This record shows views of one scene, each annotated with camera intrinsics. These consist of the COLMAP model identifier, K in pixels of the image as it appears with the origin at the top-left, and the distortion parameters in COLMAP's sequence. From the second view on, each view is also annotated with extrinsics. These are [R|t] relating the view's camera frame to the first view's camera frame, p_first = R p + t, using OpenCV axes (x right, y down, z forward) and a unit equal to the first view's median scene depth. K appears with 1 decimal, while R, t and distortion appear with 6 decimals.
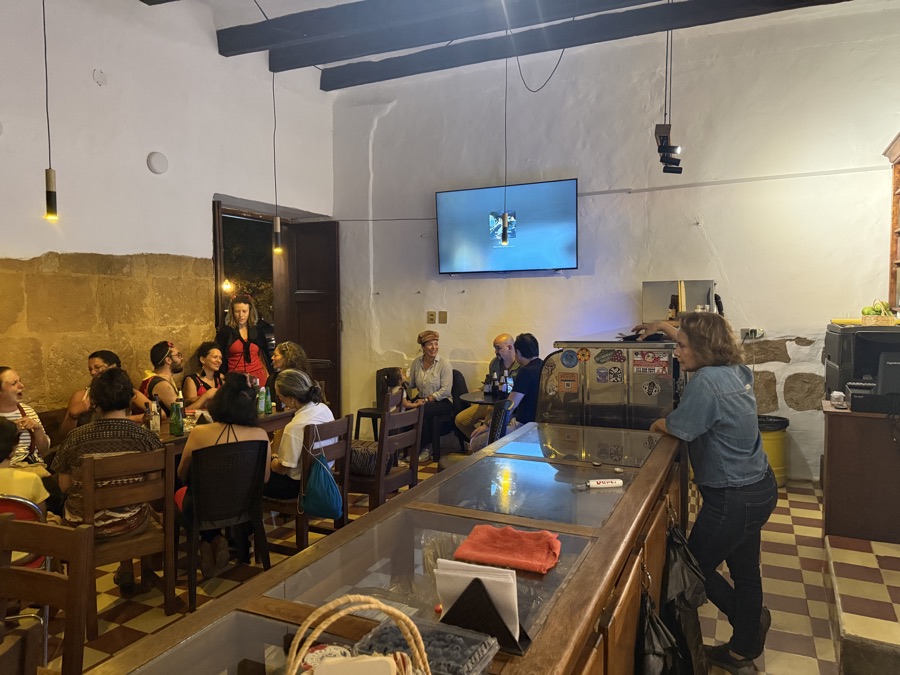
lens RADIAL K [[645.5, 0, 452.8], [0, 645.5, 337.0], [0, 0, 1]] dist [0.029591, -0.033902]
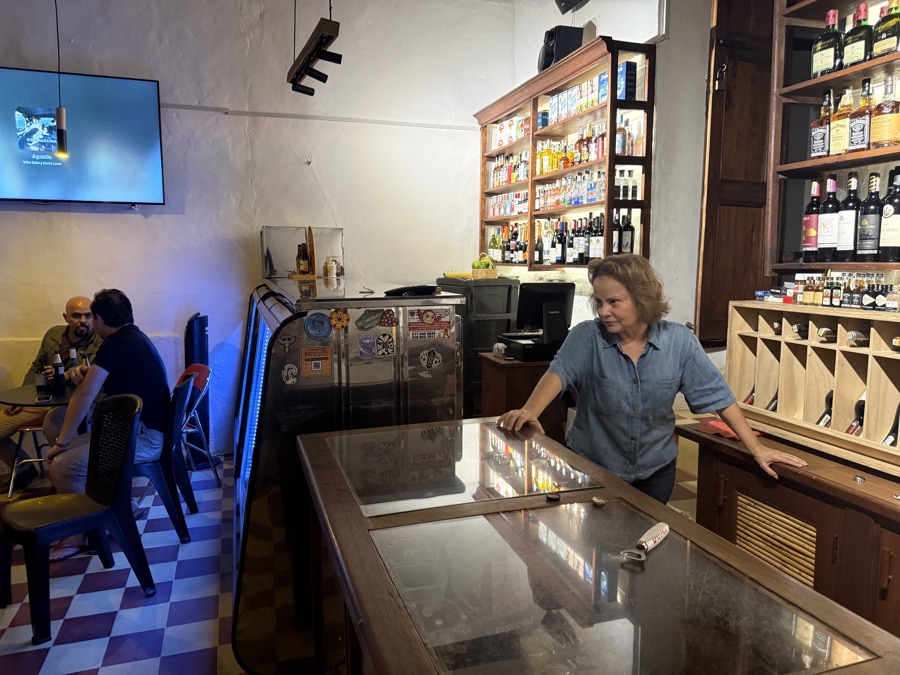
lens RADIAL K [[645.5, 0, 458.8], [0, 645.5, 324.0], [0, 0, 1]] dist [0.029591, -0.033902]
pose [[0.712310, -0.054115, 0.699775, -0.097894], [0.025242, 0.998353, 0.051511, 0.000810], [-0.701411, -0.019028, 0.712503, 0.237419]]
